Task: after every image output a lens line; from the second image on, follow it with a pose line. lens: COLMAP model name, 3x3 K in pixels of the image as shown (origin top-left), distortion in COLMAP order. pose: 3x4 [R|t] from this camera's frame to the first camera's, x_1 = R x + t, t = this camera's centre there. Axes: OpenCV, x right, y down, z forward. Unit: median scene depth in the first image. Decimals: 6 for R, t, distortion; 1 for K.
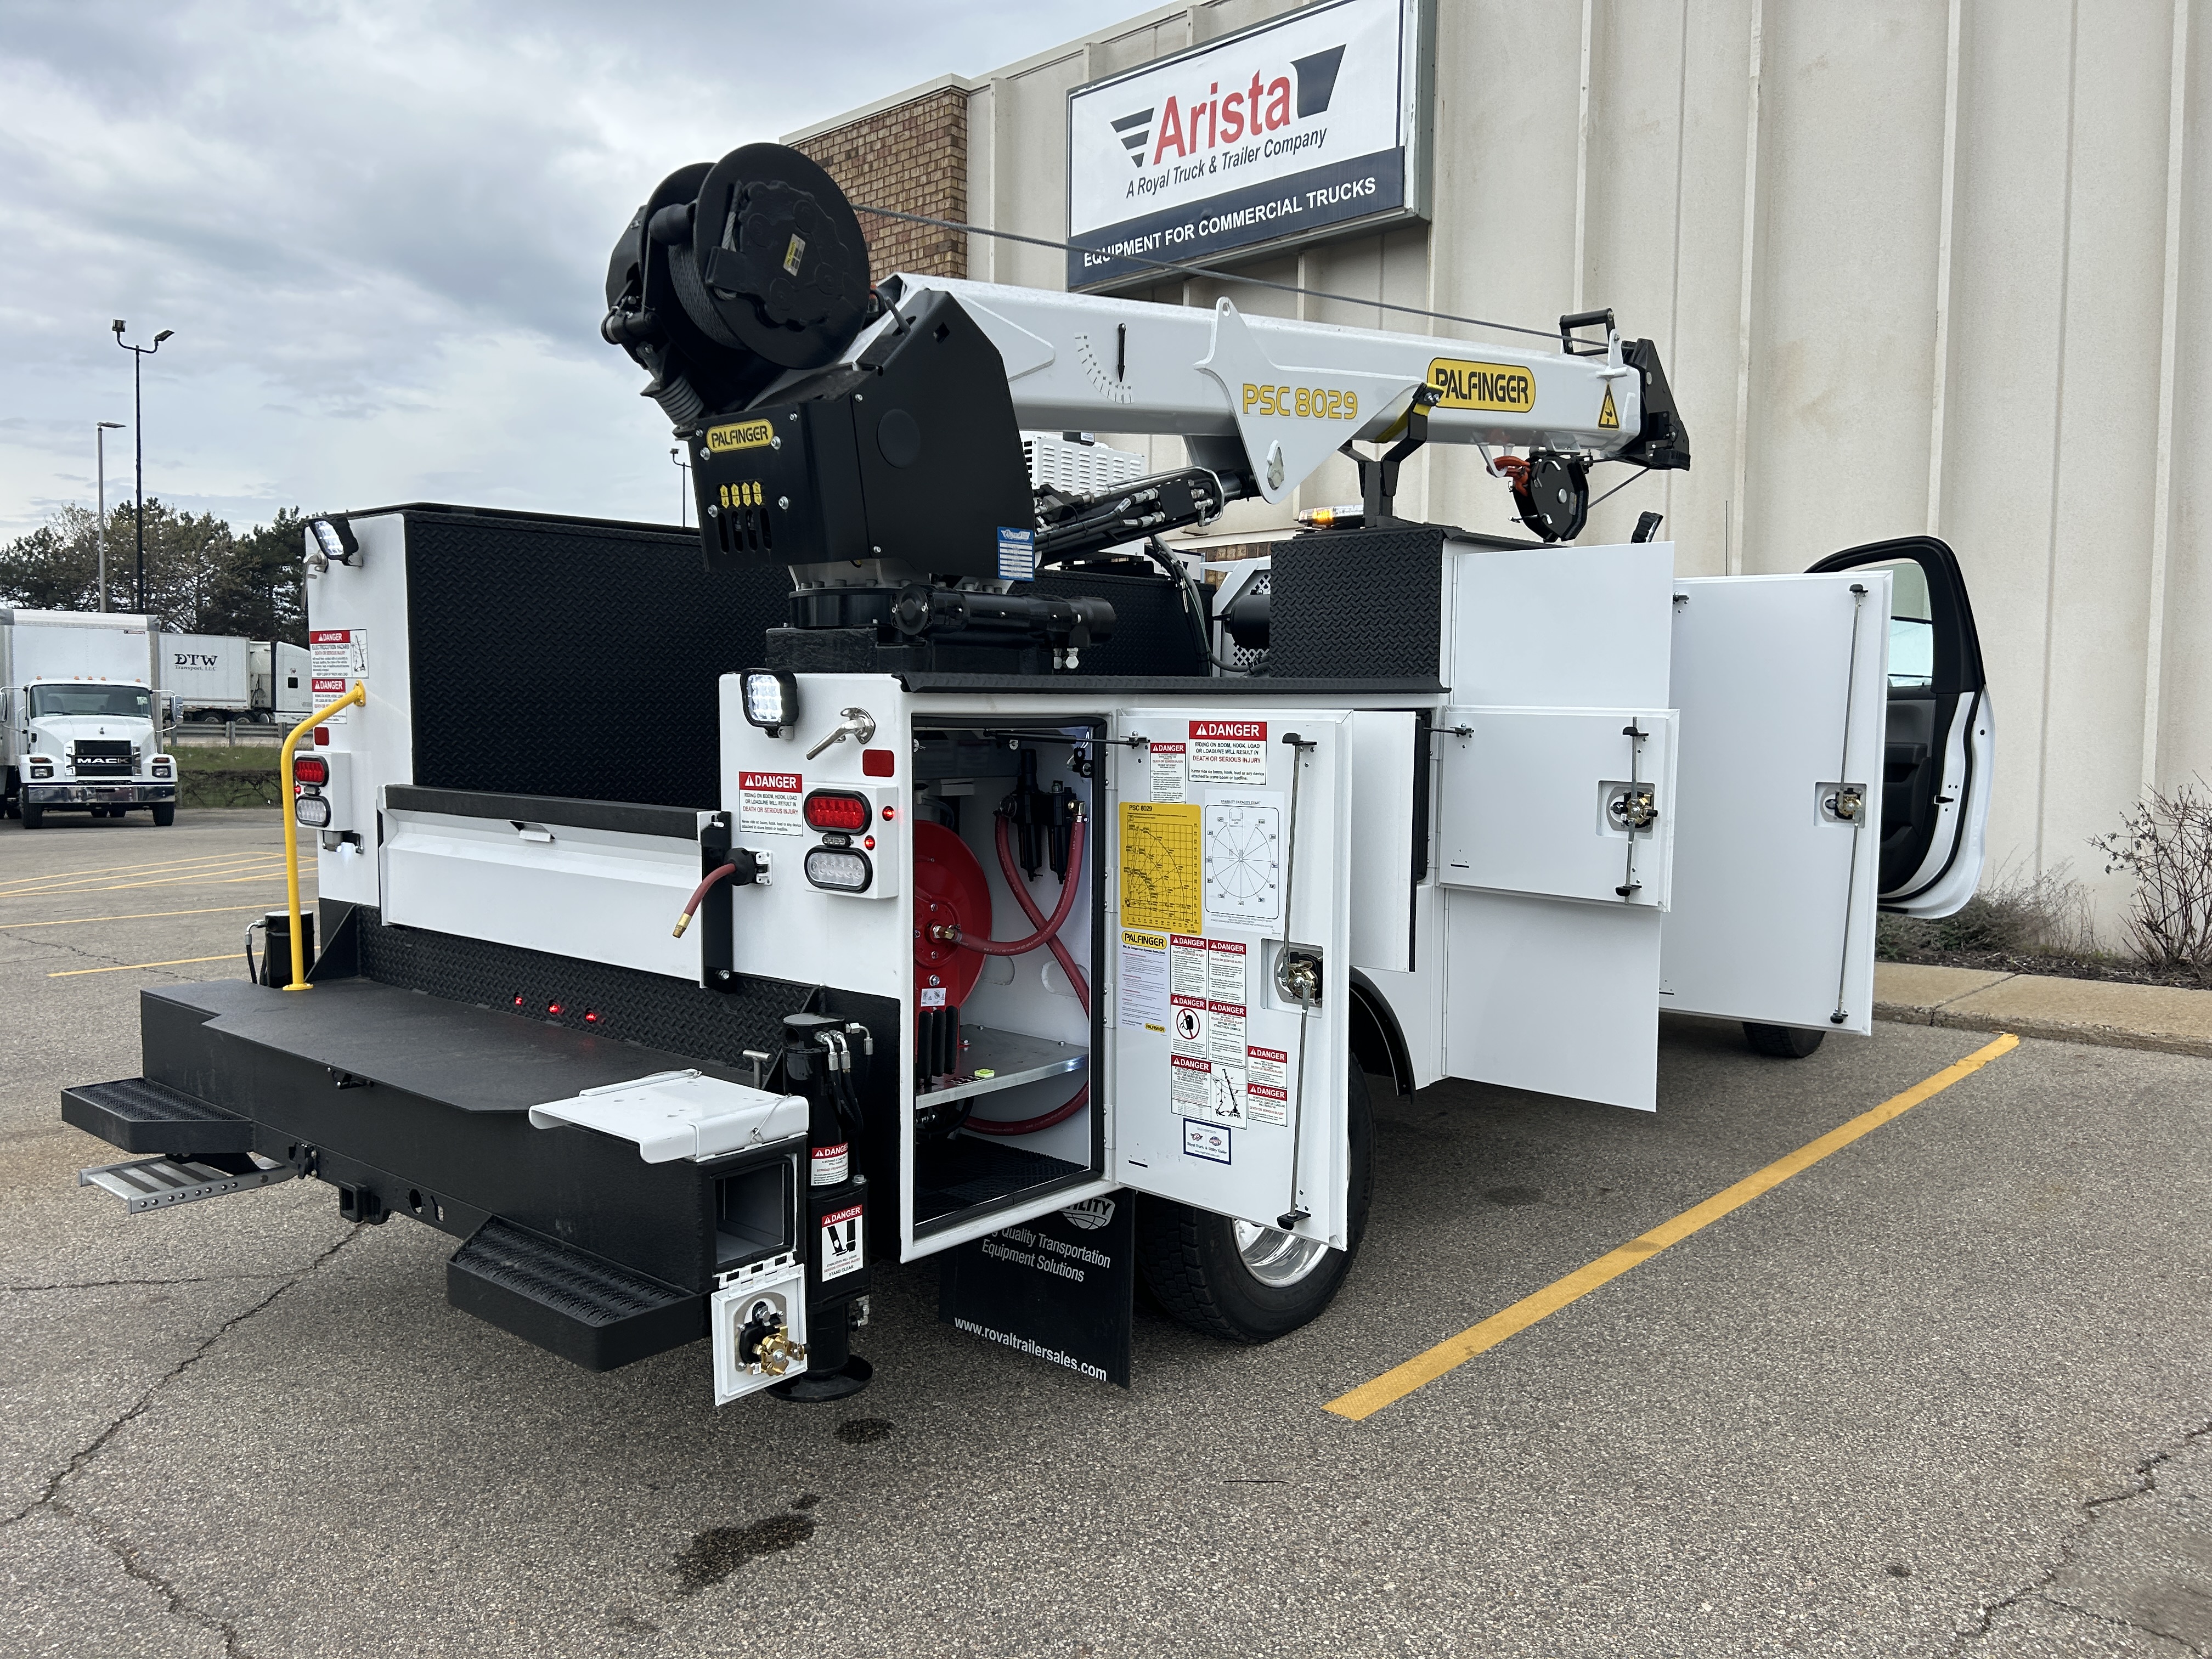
lens RADIAL K [[1684.6, 0, 1104.7], [0, 1684.6, 864.2], [0, 0, 1]] dist [0.092489, -0.109357]
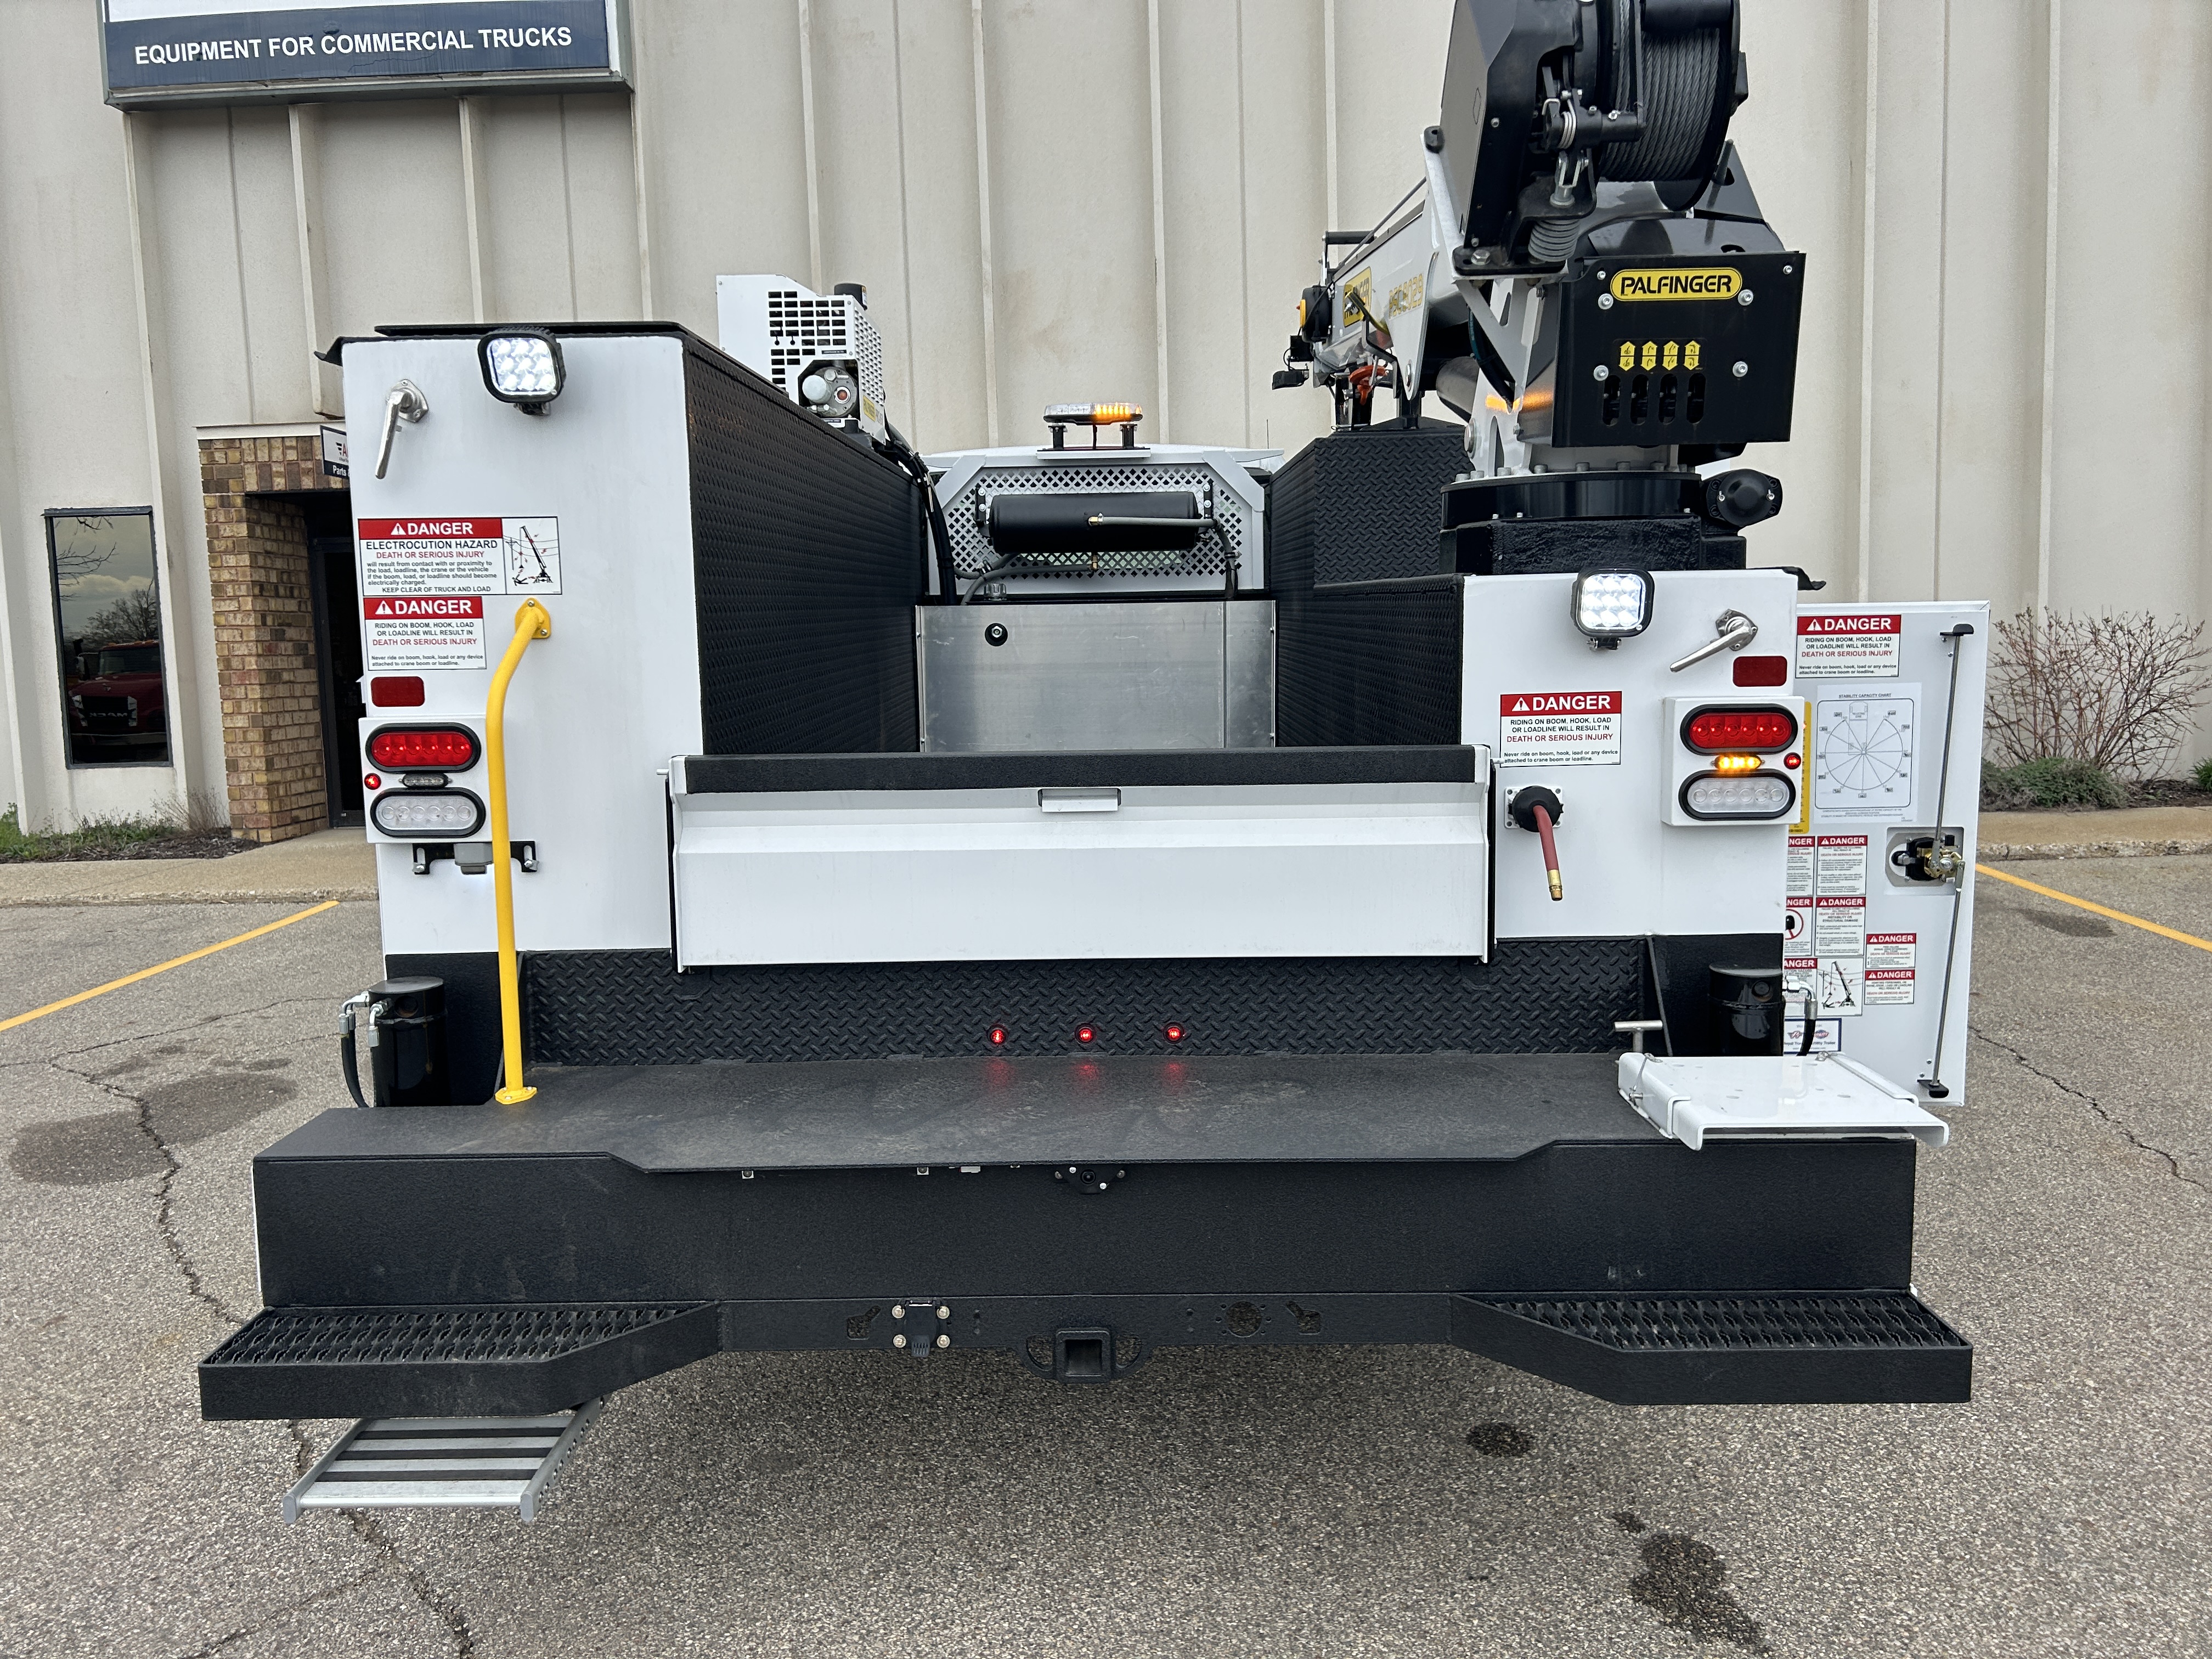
lens RADIAL K [[1689.7, 0, 1106.0], [0, 1689.7, 829.5], [0, 0, 1]] dist [0.044977, -0.050032]
pose [[0.756204, -0.104453, 0.645945, -0.905112], [0.084342, 0.994501, 0.062077, -0.057262], [-0.648877, 0.007537, 0.760856, 0.504357]]
